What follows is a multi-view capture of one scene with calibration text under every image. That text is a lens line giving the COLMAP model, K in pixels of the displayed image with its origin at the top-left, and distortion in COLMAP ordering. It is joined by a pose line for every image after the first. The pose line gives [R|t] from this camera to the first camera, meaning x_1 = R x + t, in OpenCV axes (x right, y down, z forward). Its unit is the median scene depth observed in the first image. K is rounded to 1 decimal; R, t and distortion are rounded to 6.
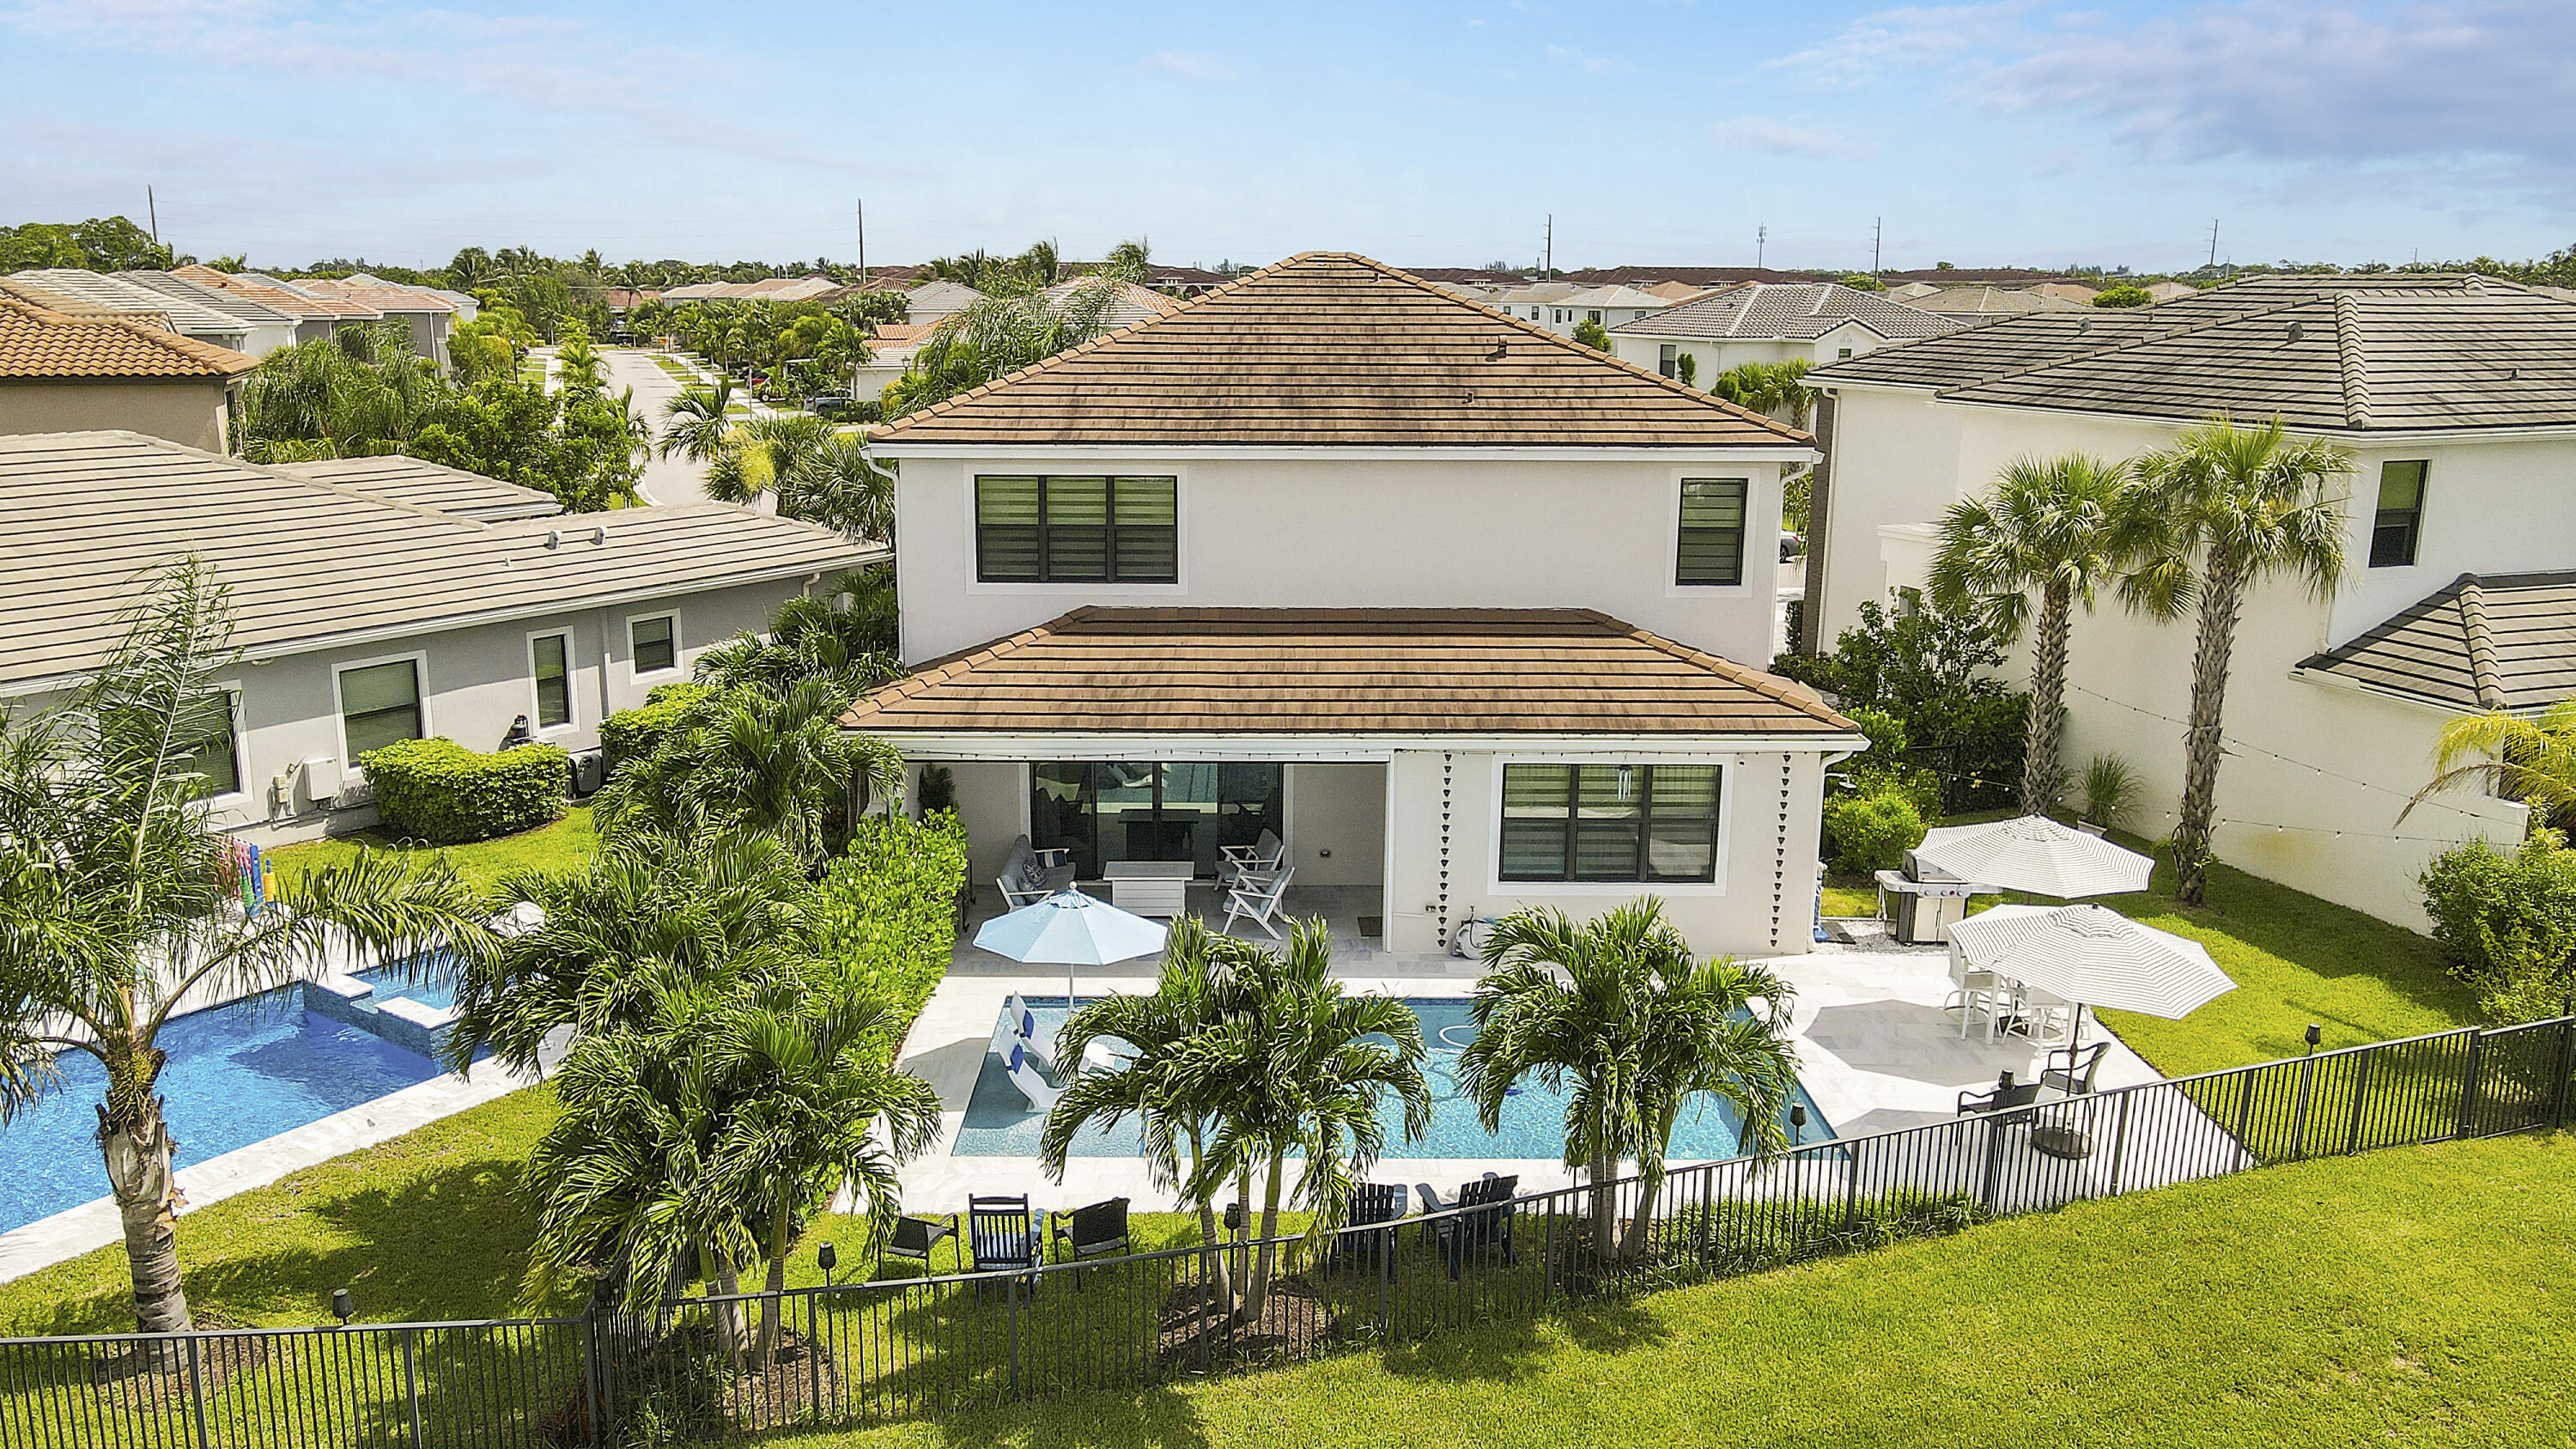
lens RADIAL K [[1930.1, 0, 1288.0], [0, 1930.1, 724.5], [0, 0, 1]] dist [0.029186, 0.004281]
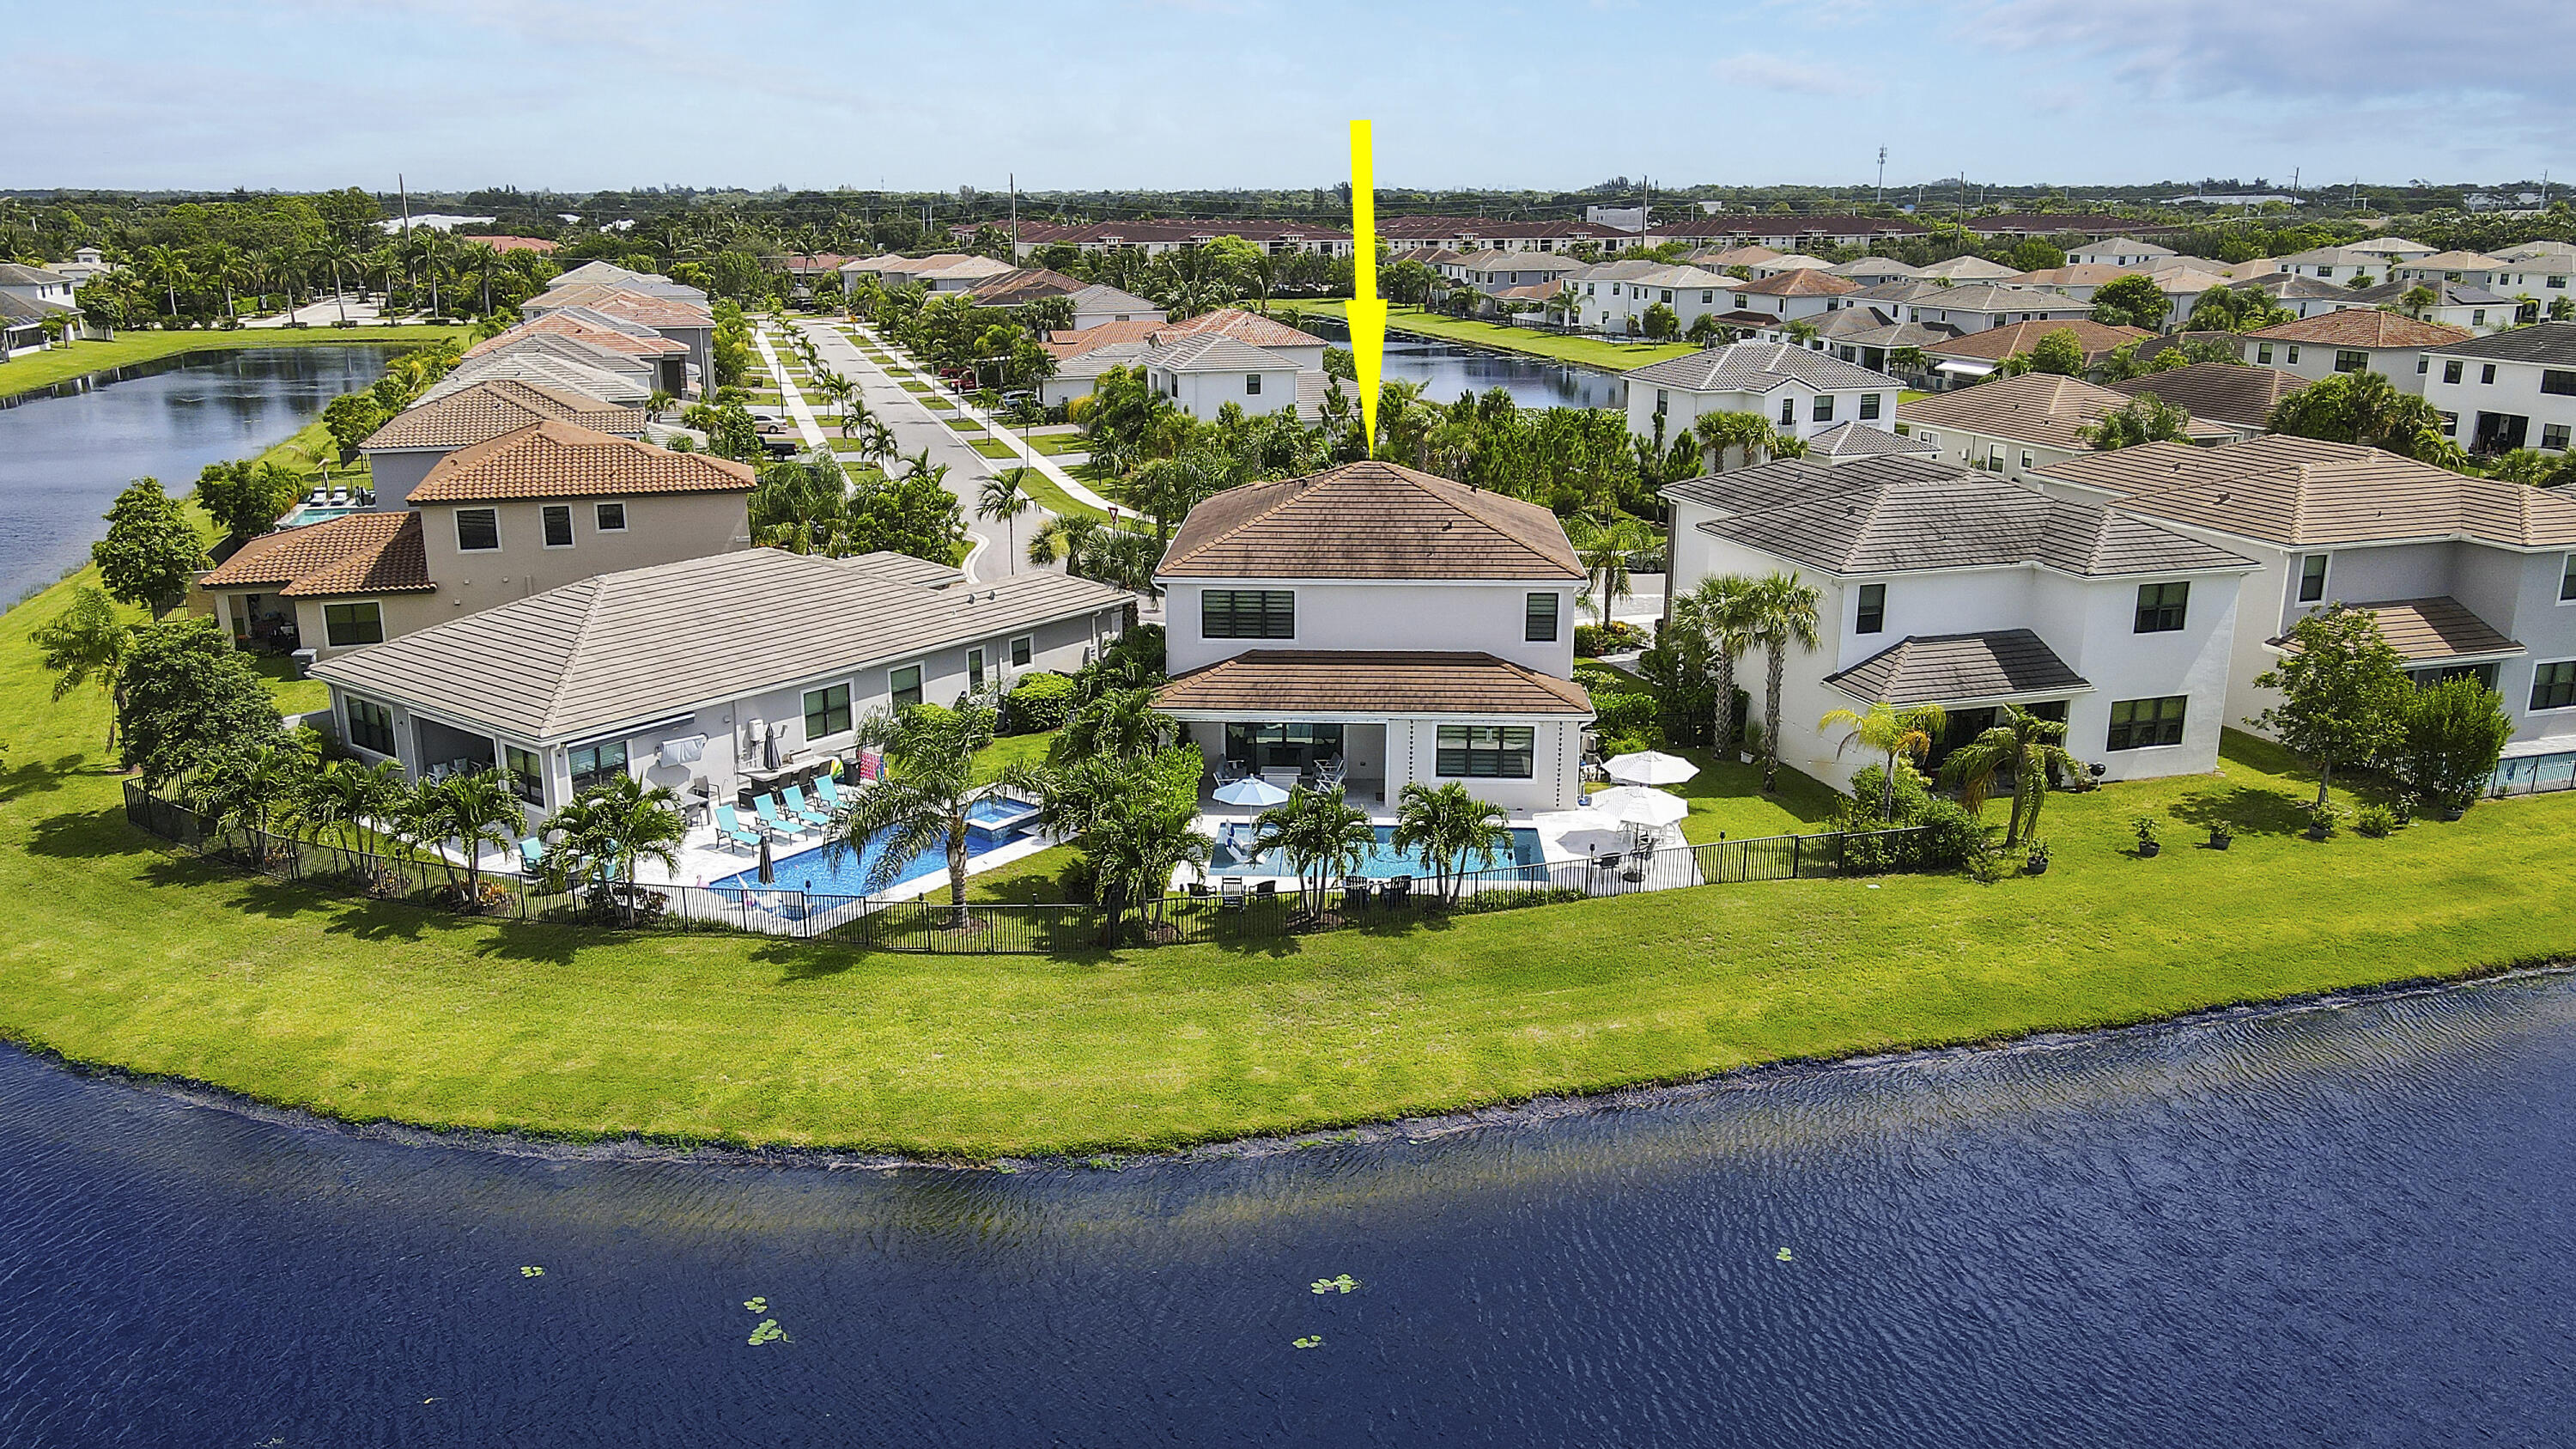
lens RADIAL K [[1930.1, 0, 1288.0], [0, 1930.1, 724.5], [0, 0, 1]] dist [0.029186, 0.004281]
pose [[0.998092, 0.008873, -0.061110, 0.072261], [-0.006169, 0.998999, 0.044295, -0.076632], [0.061442, -0.043834, 0.997148, -1.220040]]
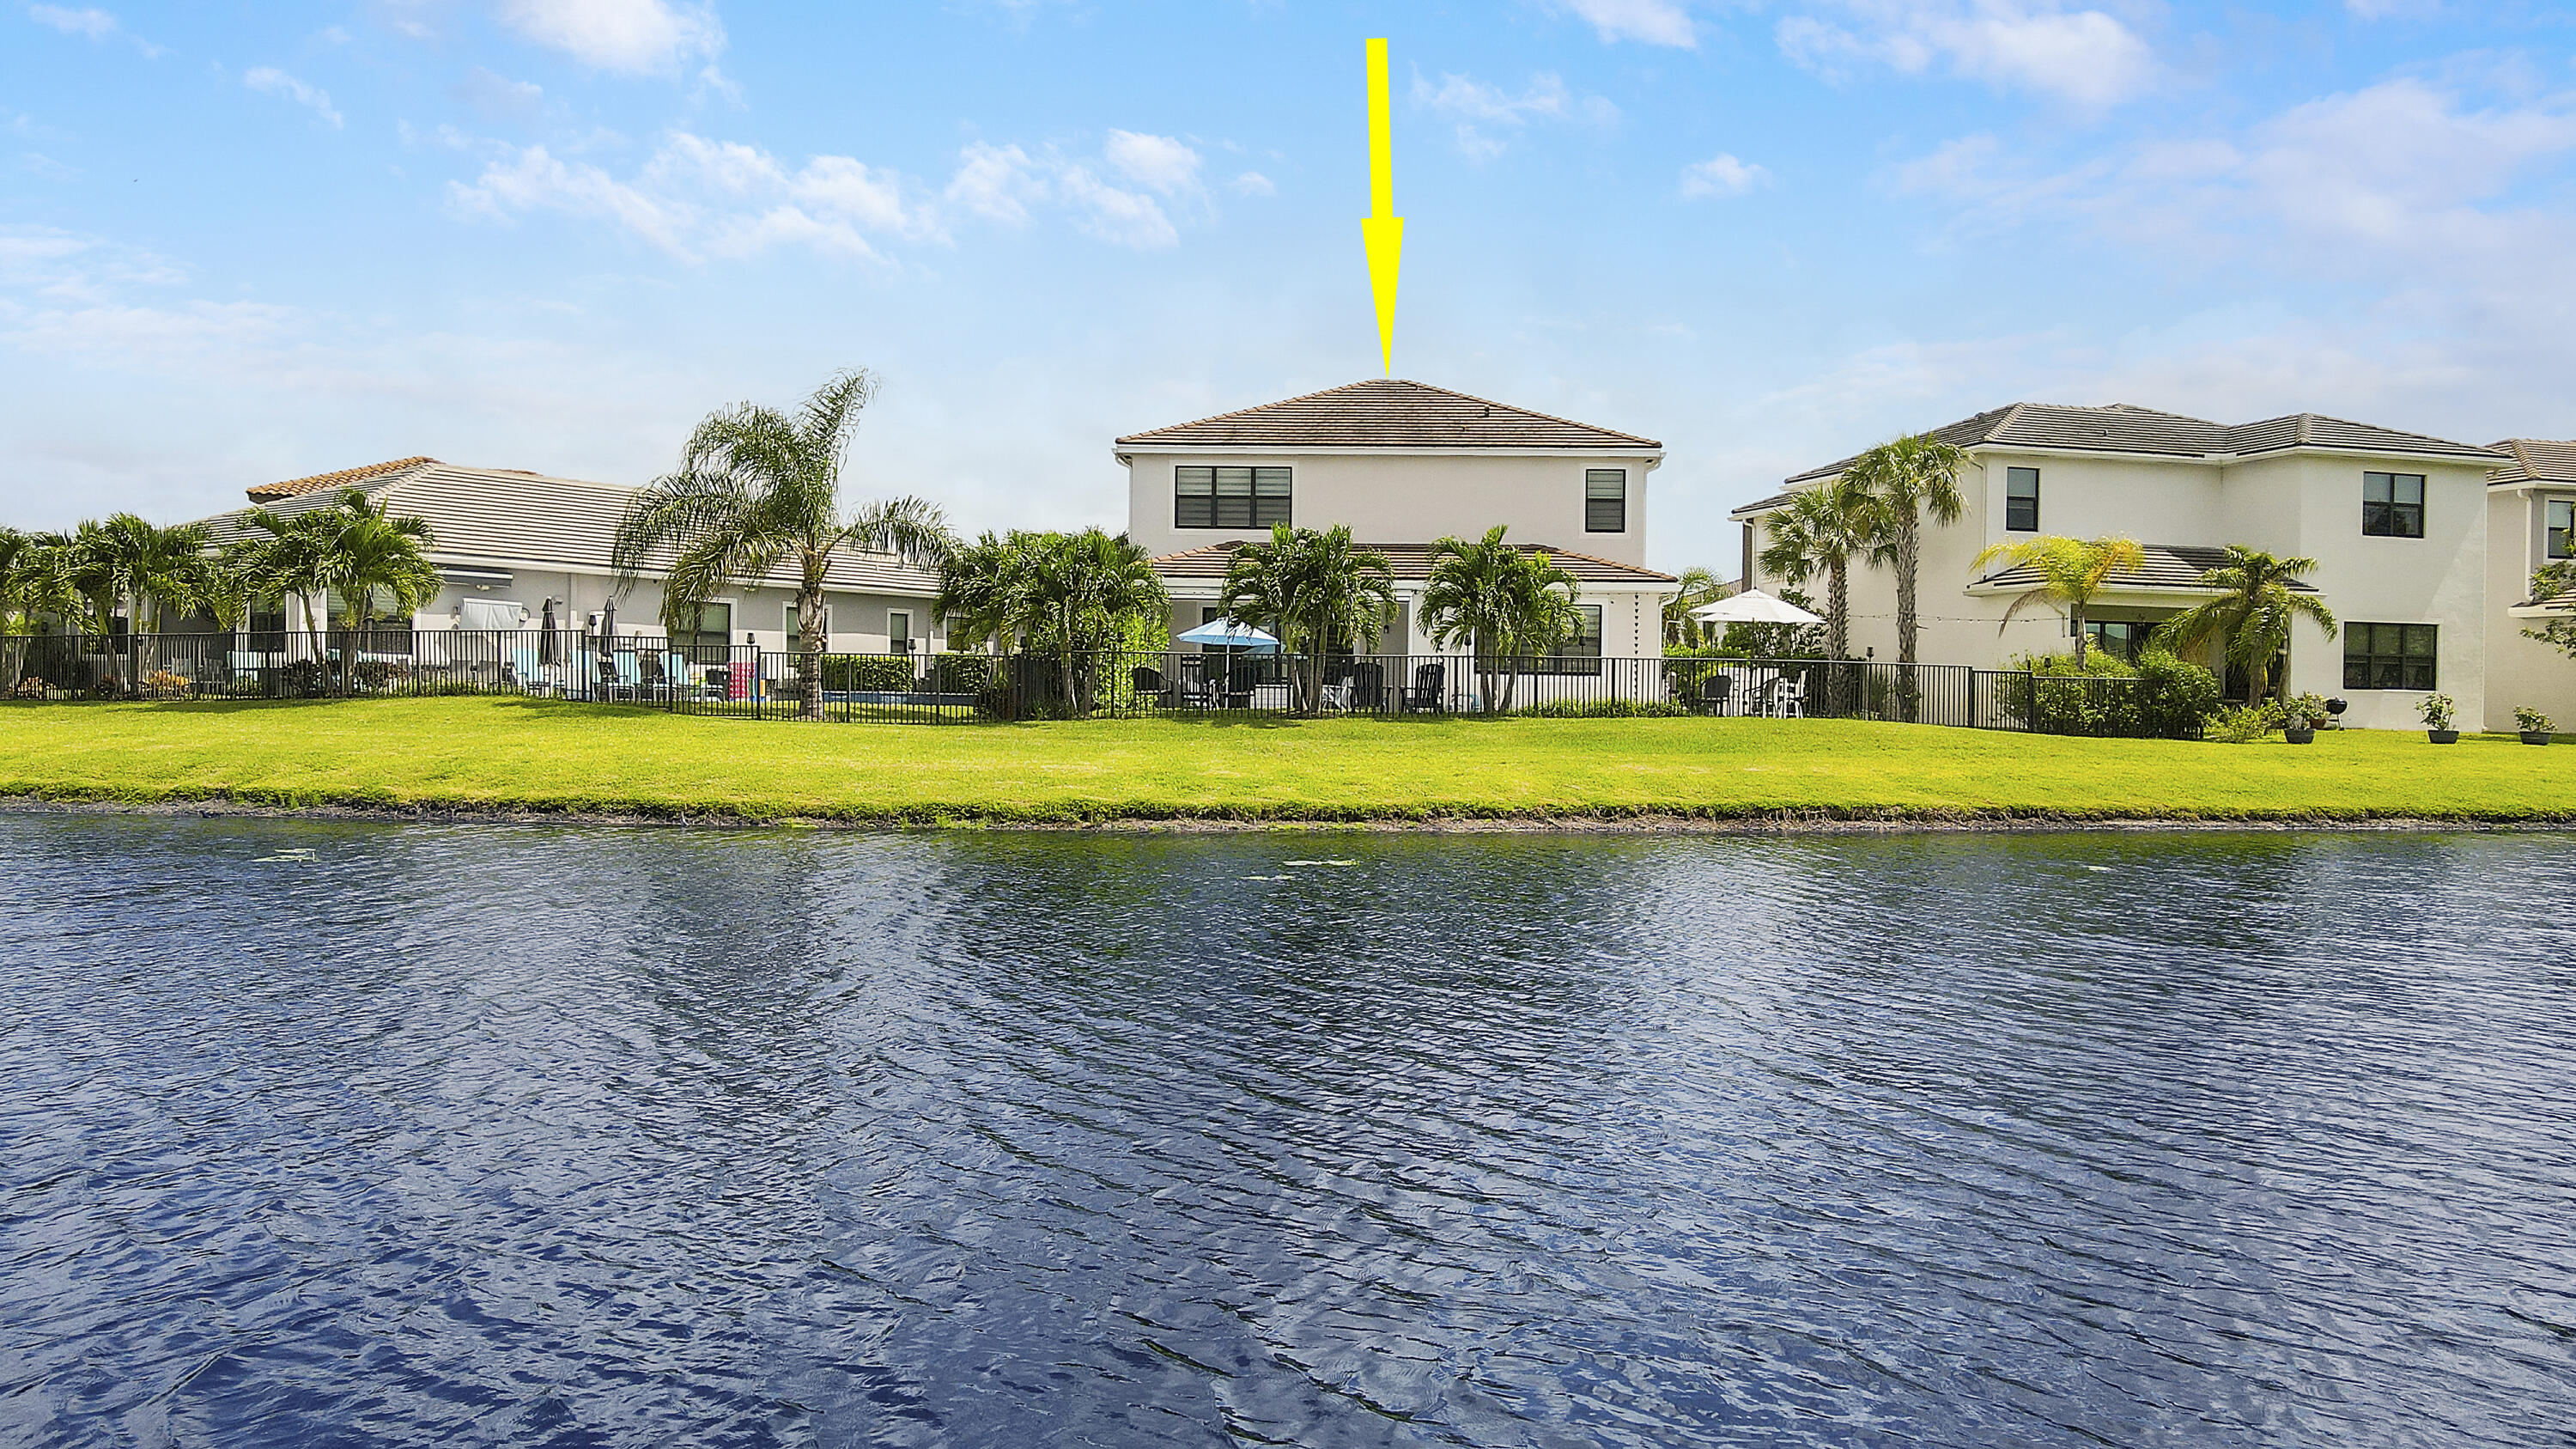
lens RADIAL K [[1930.1, 0, 1288.0], [0, 1930.1, 724.5], [0, 0, 1]] dist [0.029186, 0.004281]
pose [[0.997541, 0.013812, -0.068707, 0.063071], [-0.027342, 0.979398, -0.200078, 0.459362], [0.064528, 0.201465, 0.977368, -0.665953]]
